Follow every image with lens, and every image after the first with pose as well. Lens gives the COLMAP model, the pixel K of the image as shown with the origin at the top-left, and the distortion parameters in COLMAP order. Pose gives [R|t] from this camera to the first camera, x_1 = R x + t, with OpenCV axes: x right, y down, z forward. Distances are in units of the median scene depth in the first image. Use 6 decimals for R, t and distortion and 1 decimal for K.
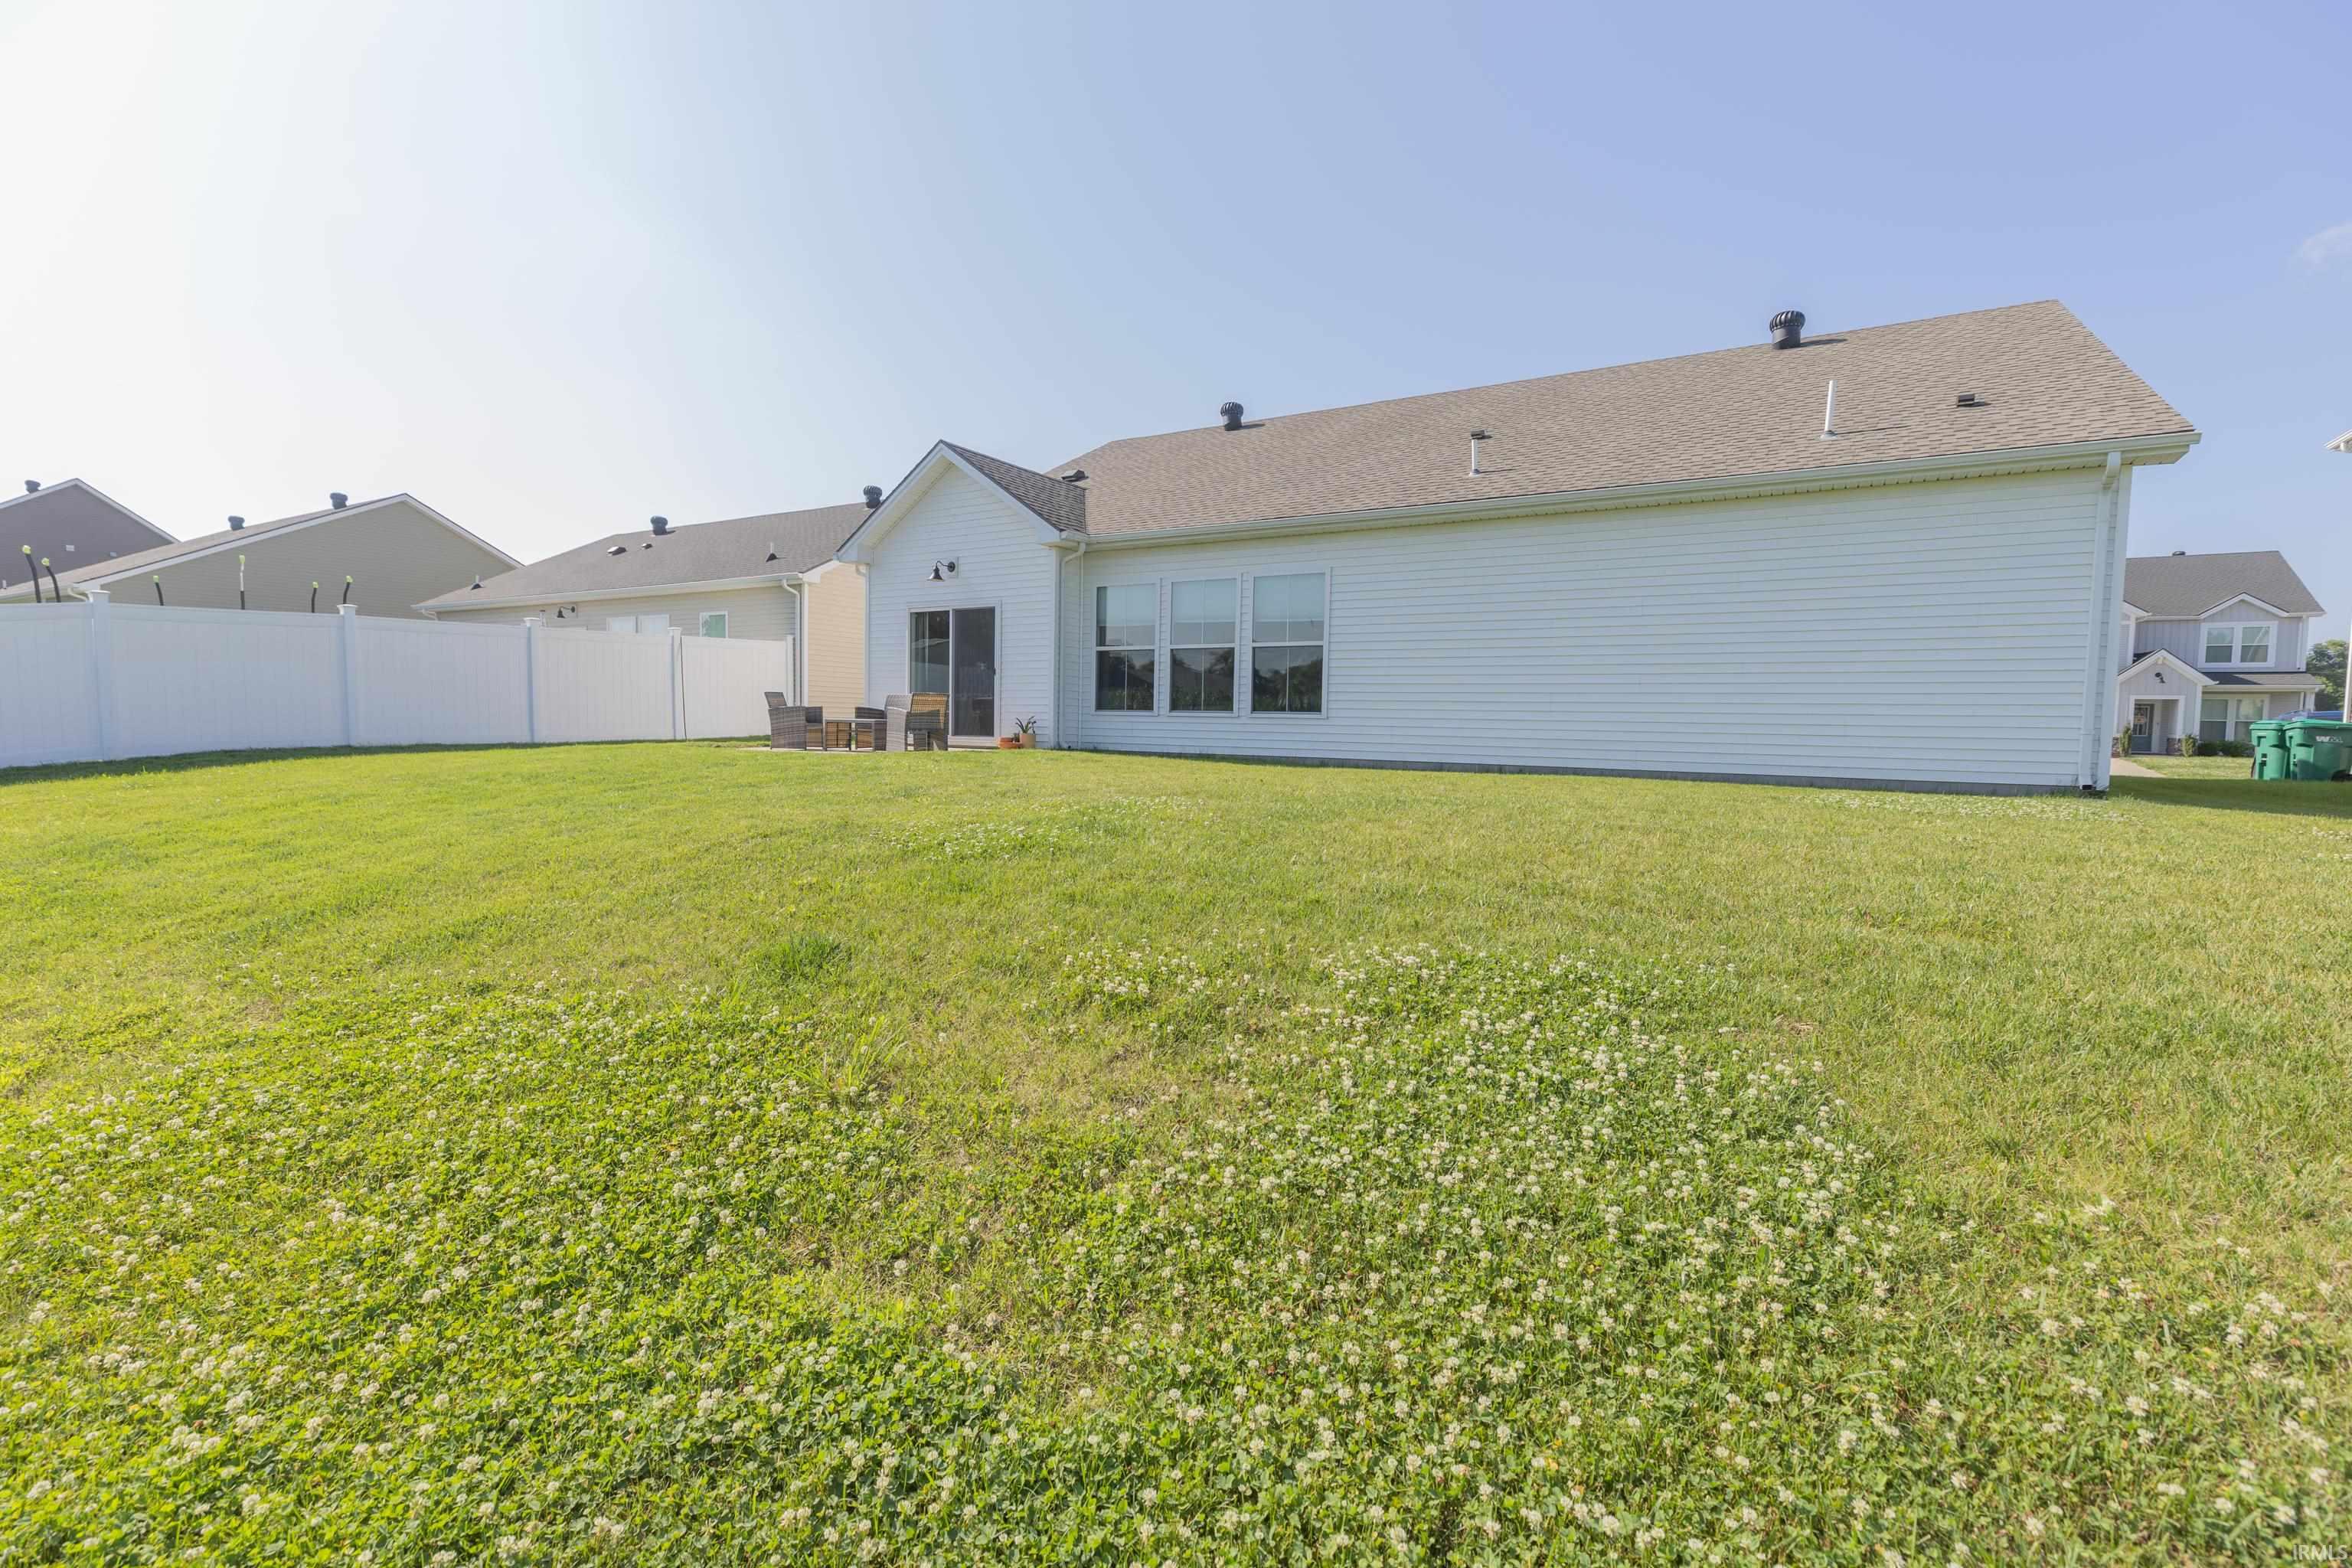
lens RADIAL K [[1052.3, 0, 1176.0], [0, 1052.3, 784.0], [0, 0, 1]] dist [0.002863, -0.000094]
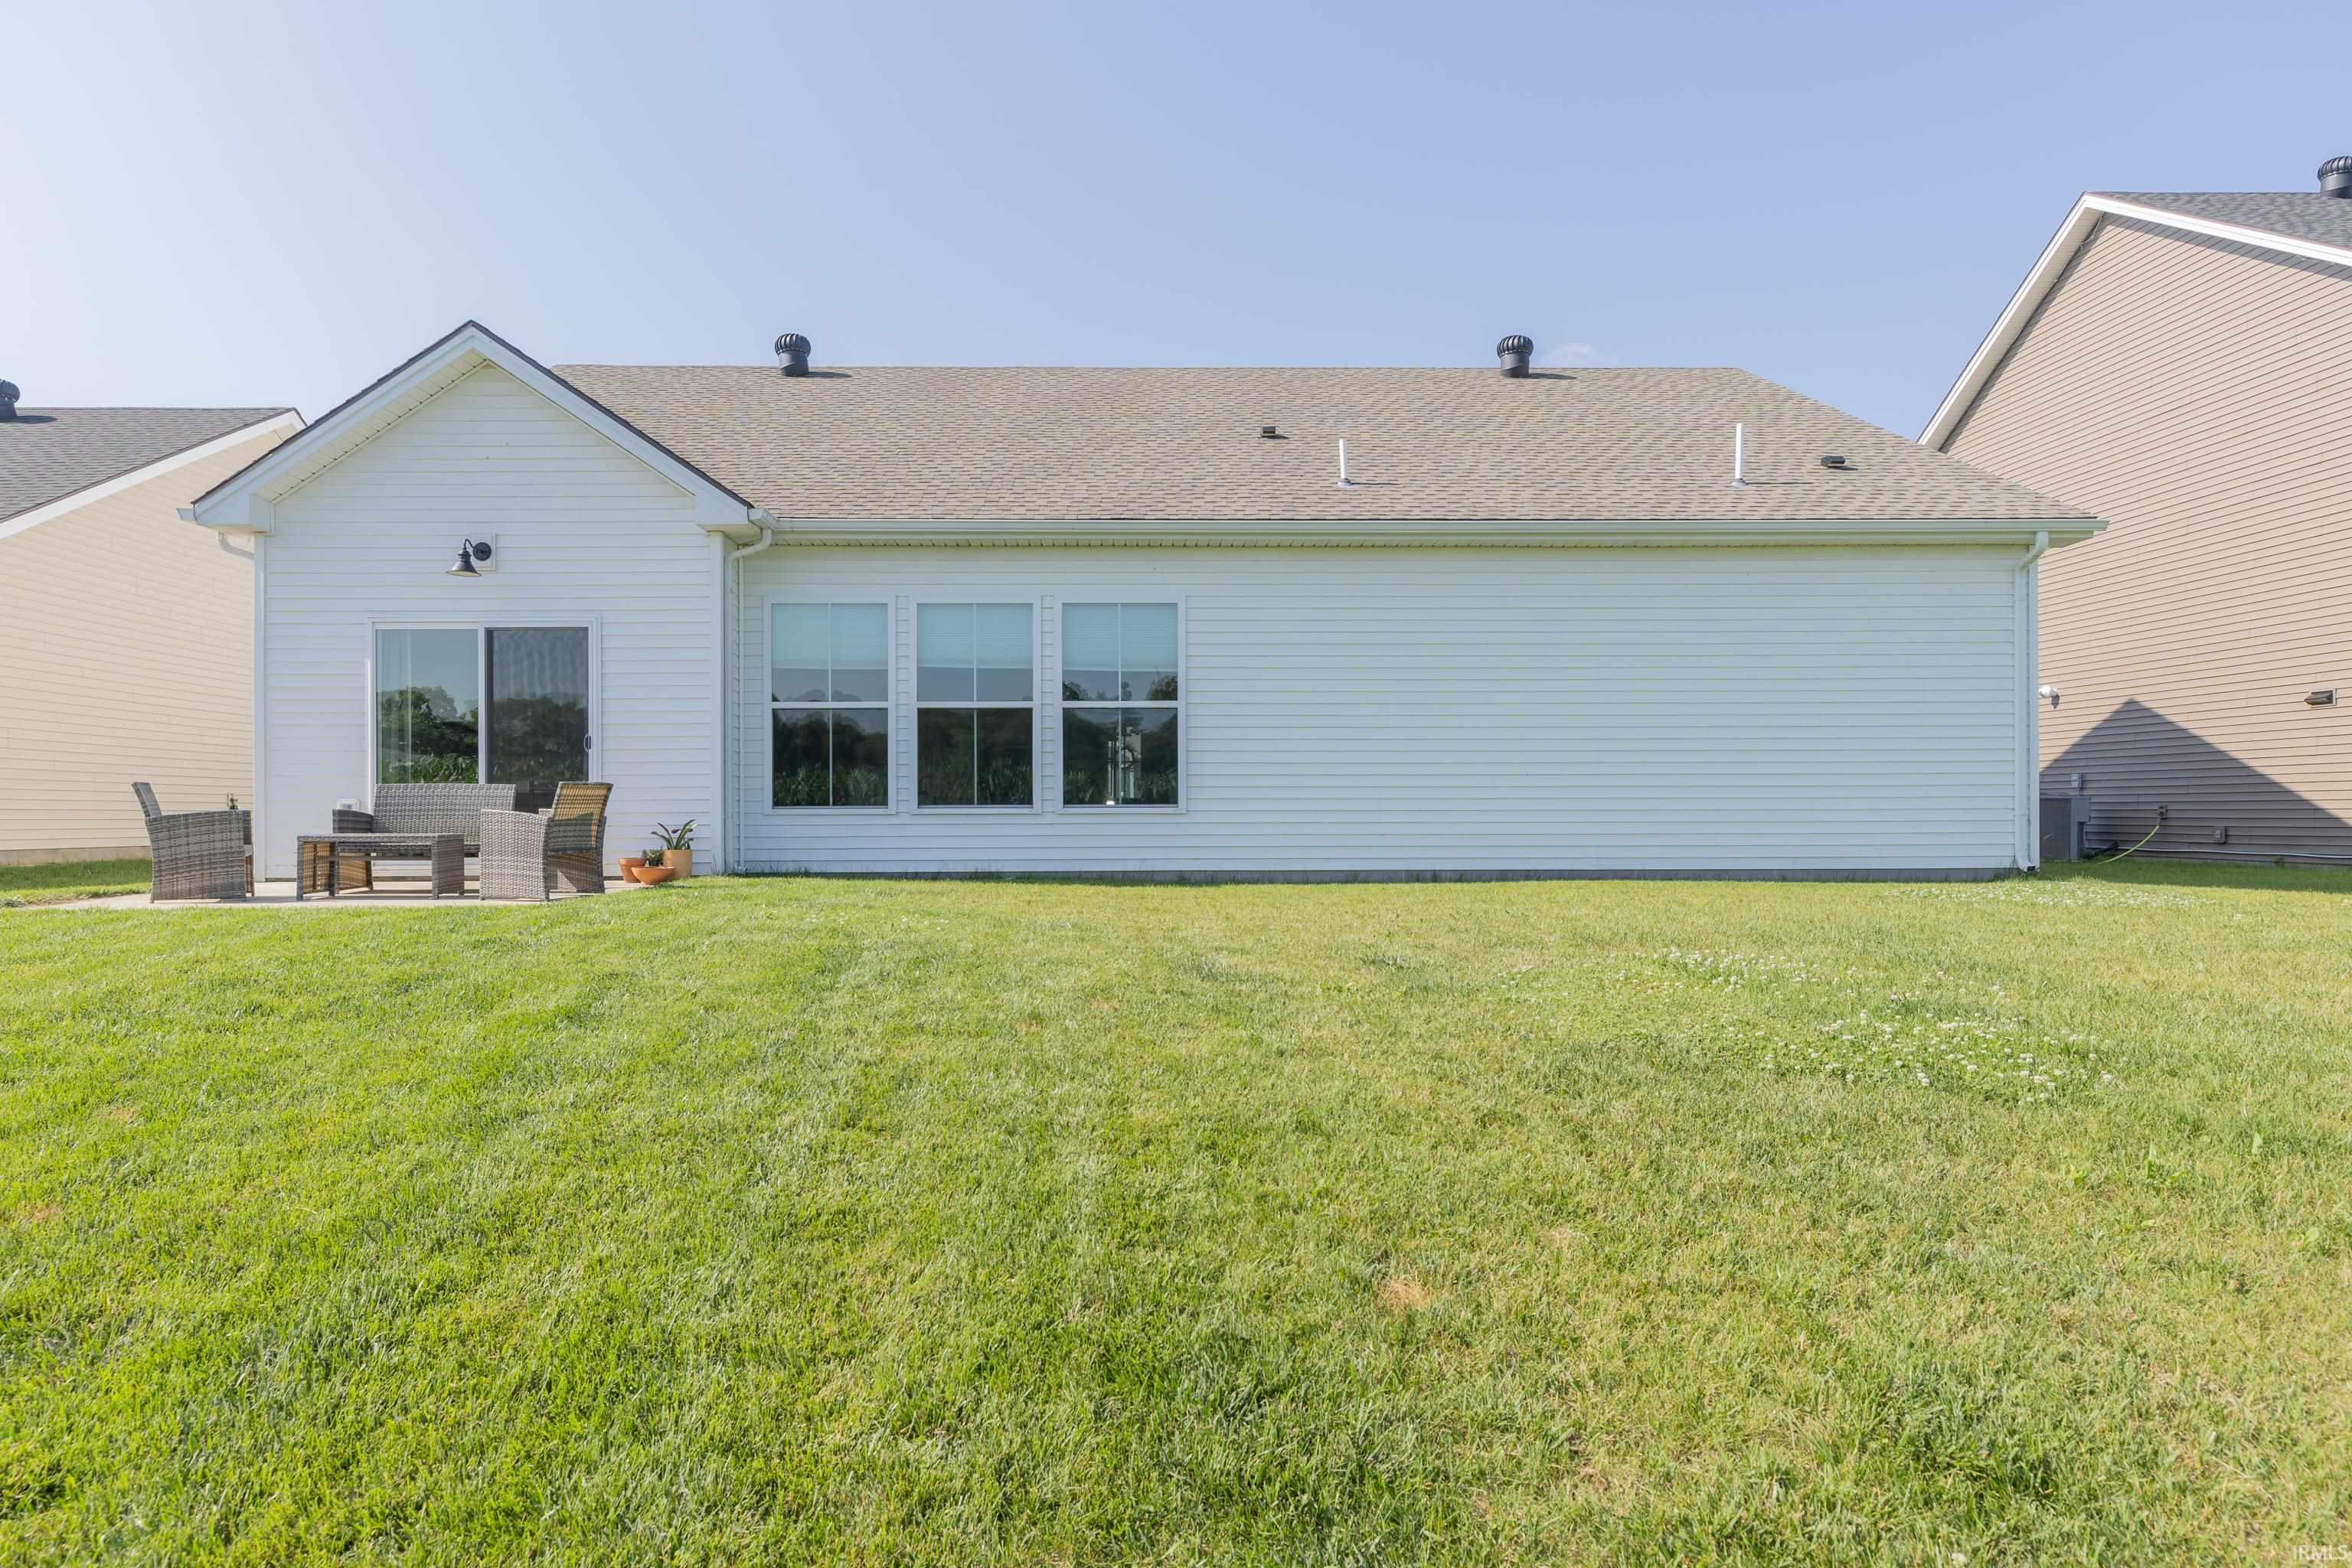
lens RADIAL K [[1459.6, 0, 1176.0], [0, 1459.6, 784.0], [0, 0, 1]] dist [0.003872, 0.000746]
pose [[0.839405, -0.009155, 0.543429, -0.354550], [0.052110, 0.996608, -0.063701, -0.019929], [-0.541002, 0.081789, 0.837035, 0.194860]]
